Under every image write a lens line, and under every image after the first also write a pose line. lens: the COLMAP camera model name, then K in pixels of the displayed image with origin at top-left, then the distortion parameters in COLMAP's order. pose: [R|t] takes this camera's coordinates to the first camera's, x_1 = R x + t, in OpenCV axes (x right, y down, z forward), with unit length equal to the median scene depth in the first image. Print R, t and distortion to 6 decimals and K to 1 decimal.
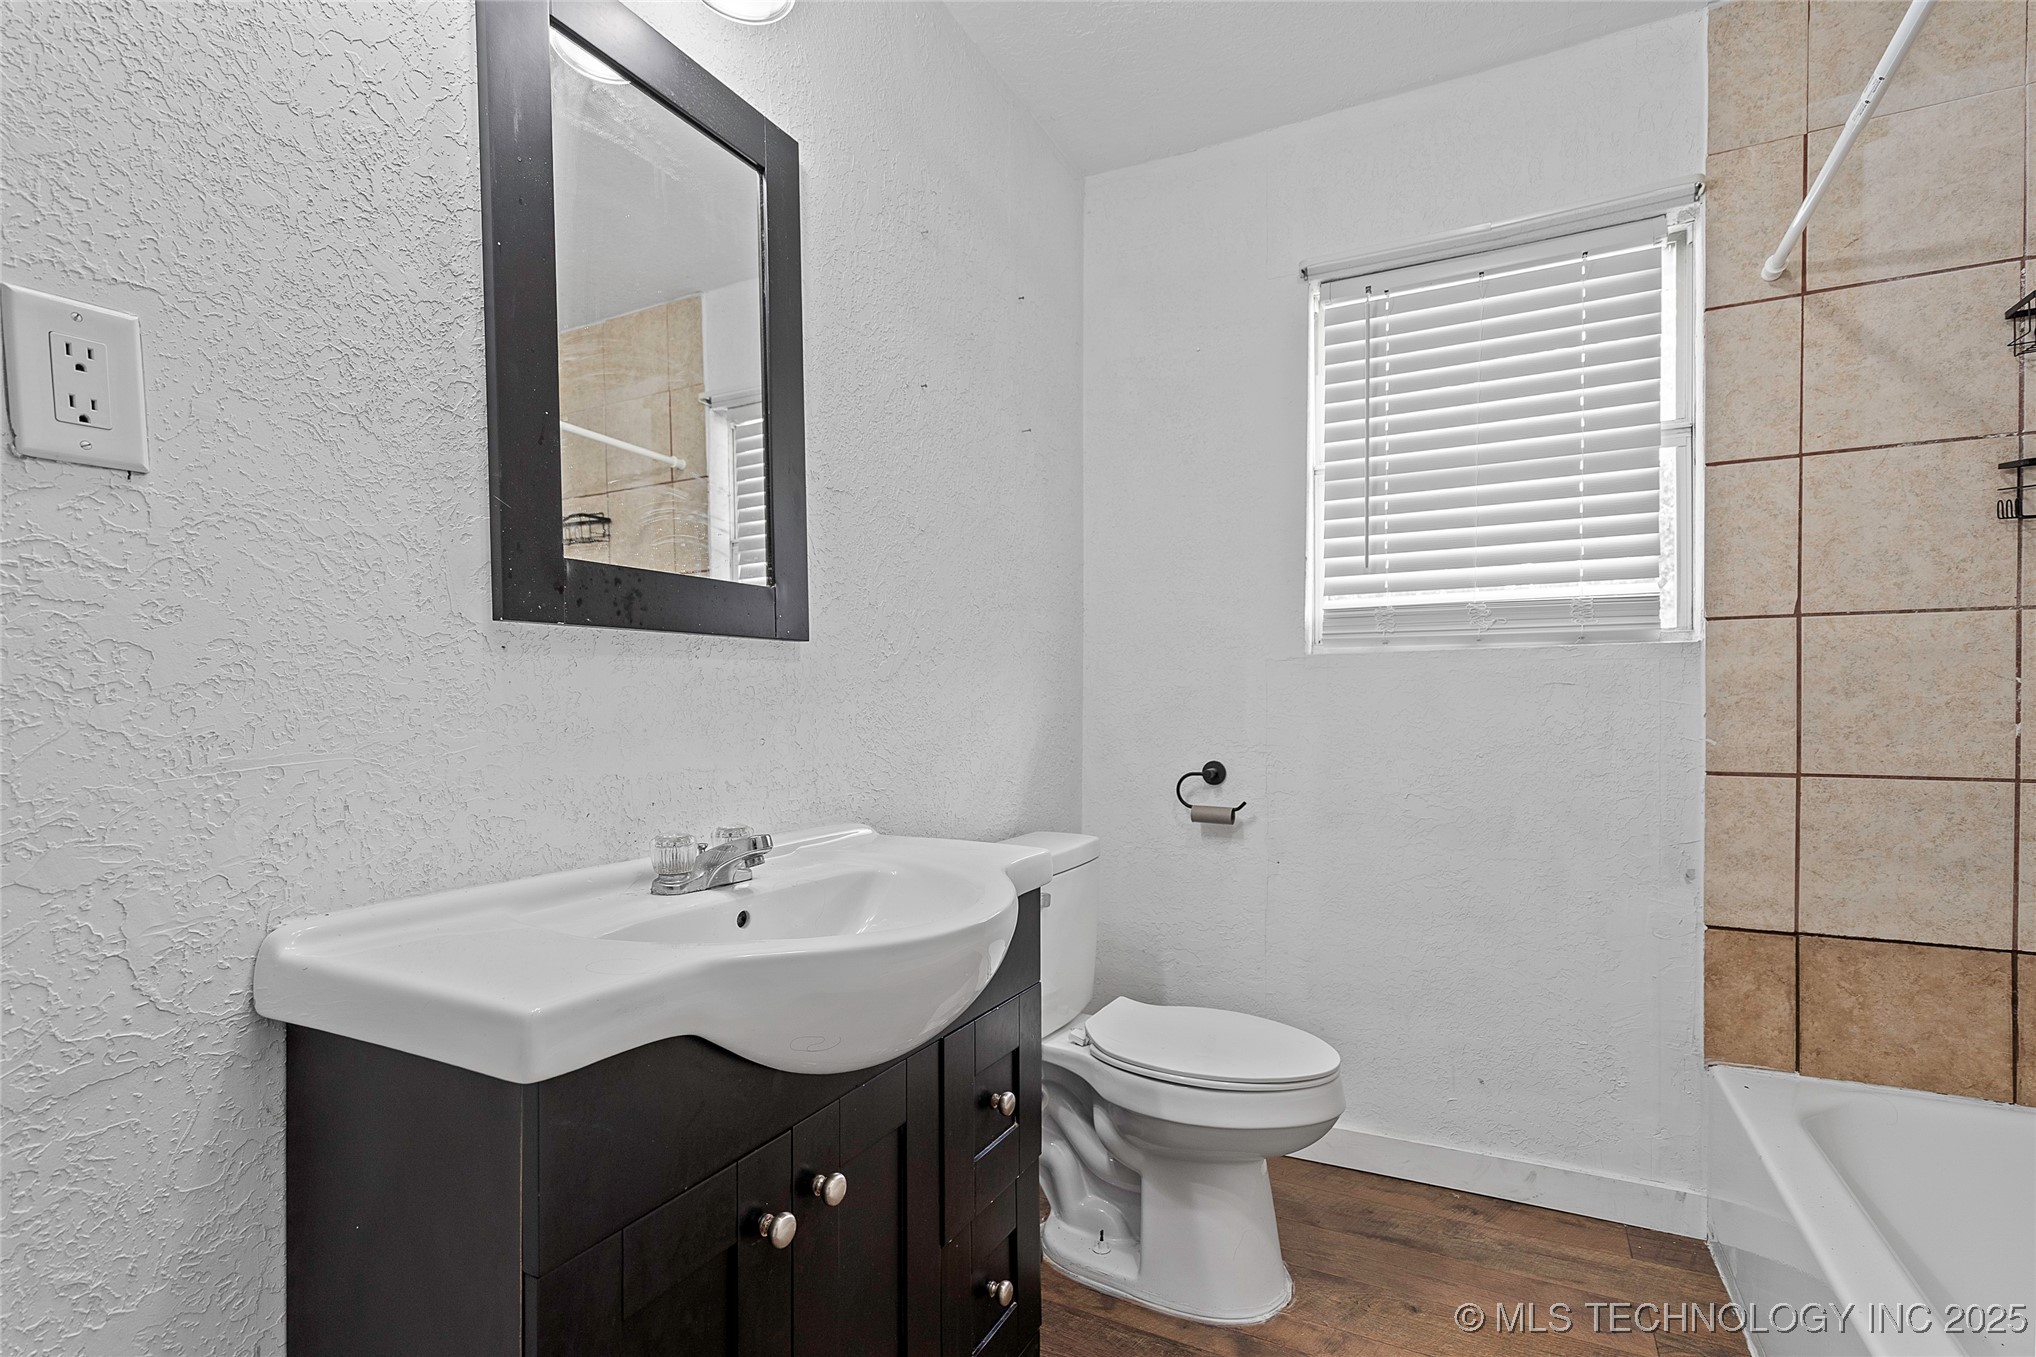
lens RADIAL K [[953.9, 0, 1012.1], [0, 953.9, 726.2], [0, 0, 1]] dist [0.002262, 0.000895]
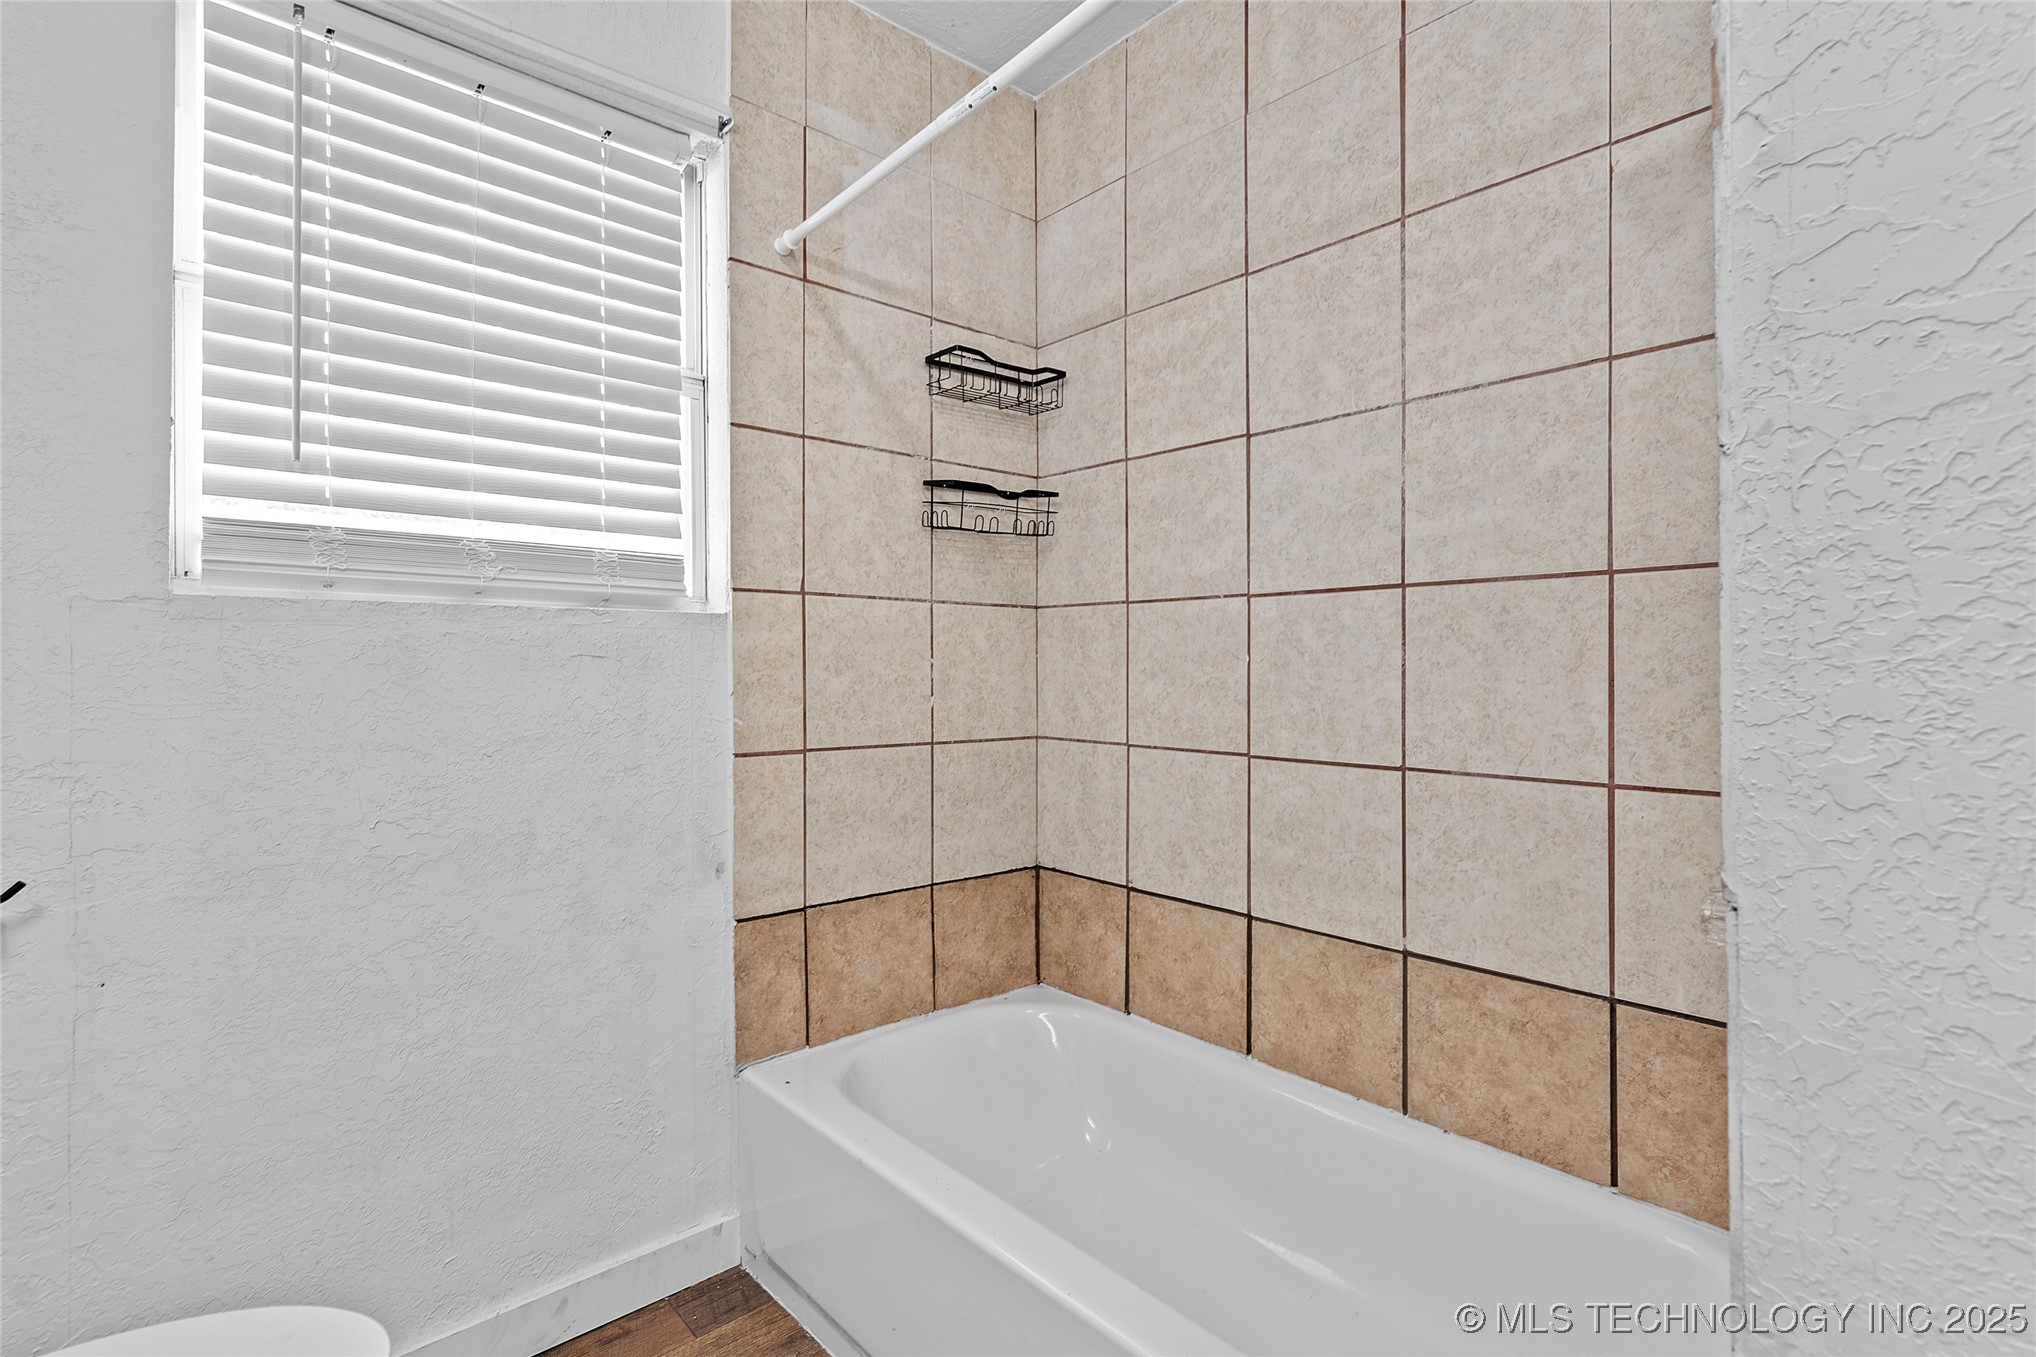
lens RADIAL K [[953.9, 0, 1018.7], [0, 953.9, 670.6], [0, 0, 1]] dist [0.002262, 0.000895]
pose [[0.360570, 0.006385, 0.932710, -0.038101], [0.023040, 0.999610, -0.015750, -0.012497], [-0.932448, 0.027169, 0.360282, 0.408349]]
